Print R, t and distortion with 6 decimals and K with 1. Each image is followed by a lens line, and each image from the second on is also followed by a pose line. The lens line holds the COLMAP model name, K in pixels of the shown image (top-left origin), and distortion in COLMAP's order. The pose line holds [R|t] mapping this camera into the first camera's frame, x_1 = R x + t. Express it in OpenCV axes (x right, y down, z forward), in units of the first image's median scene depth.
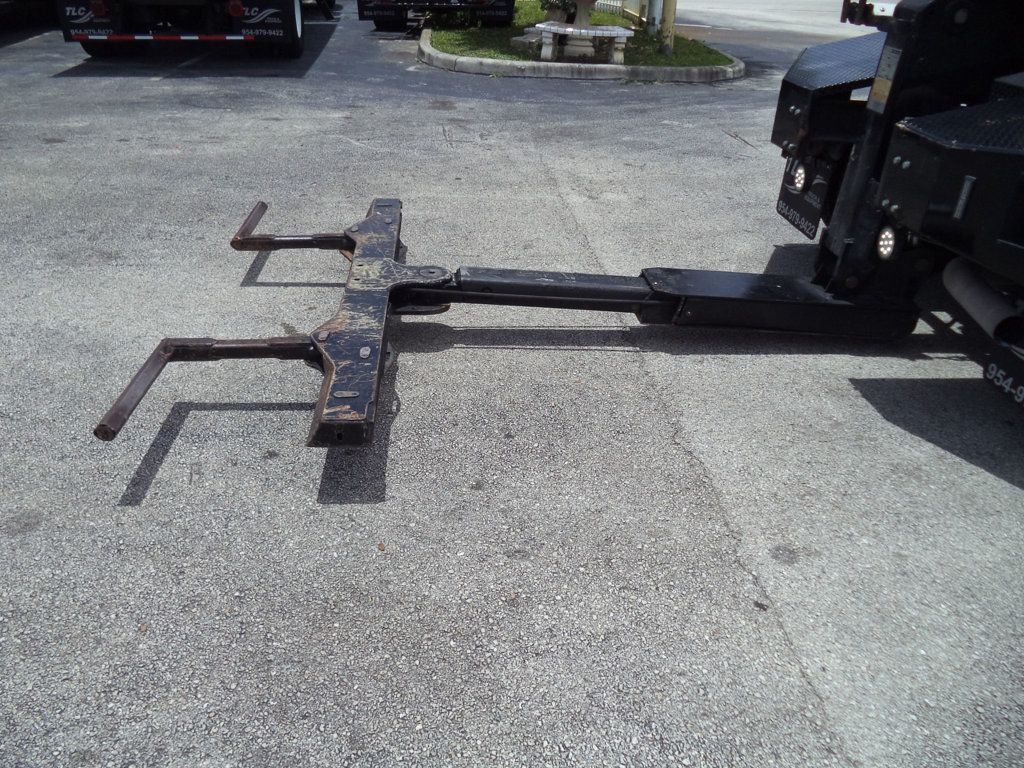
lens RADIAL K [[829.3, 0, 492.0], [0, 829.3, 401.2], [0, 0, 1]] dist [-0.034366, -0.000782]
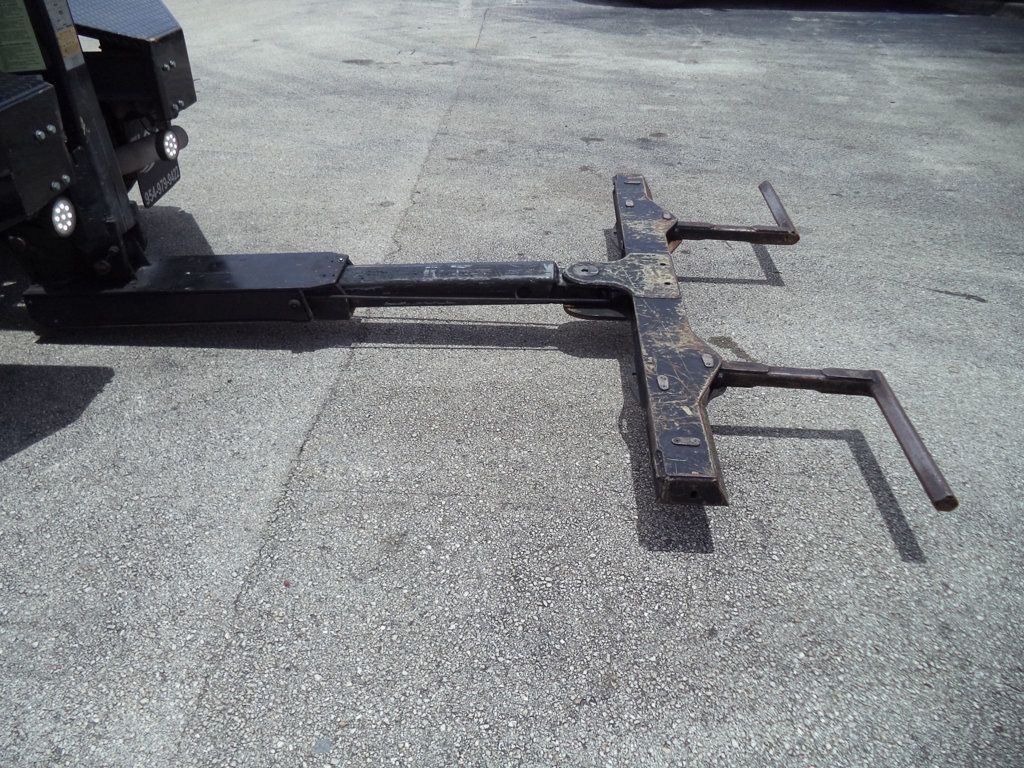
lens RADIAL K [[806.7, 0, 524.7], [0, 806.7, 370.6], [0, 0, 1]] dist [-0.026788, 0.001155]
pose [[-0.993747, -0.098313, 0.052921, -0.057533], [0.000231, 0.472173, 0.881506, -0.783583], [-0.111651, 0.876007, -0.469197, 1.351114]]
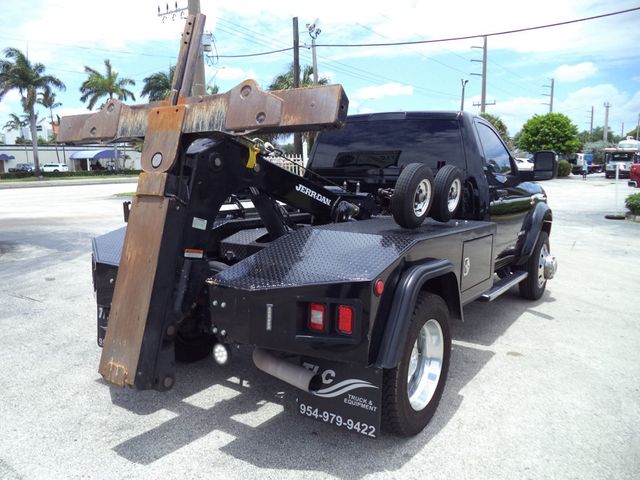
lens RADIAL K [[527.7, 0, 322.6], [0, 527.7, 237.9], [0, 0, 1]] dist [-0.014895, -0.008510]
pose [[0.629839, -0.134868, 0.764927, -0.088034], [0.399156, 0.901023, -0.169800, -0.113550], [-0.666316, 0.412272, 0.621333, 0.144127]]
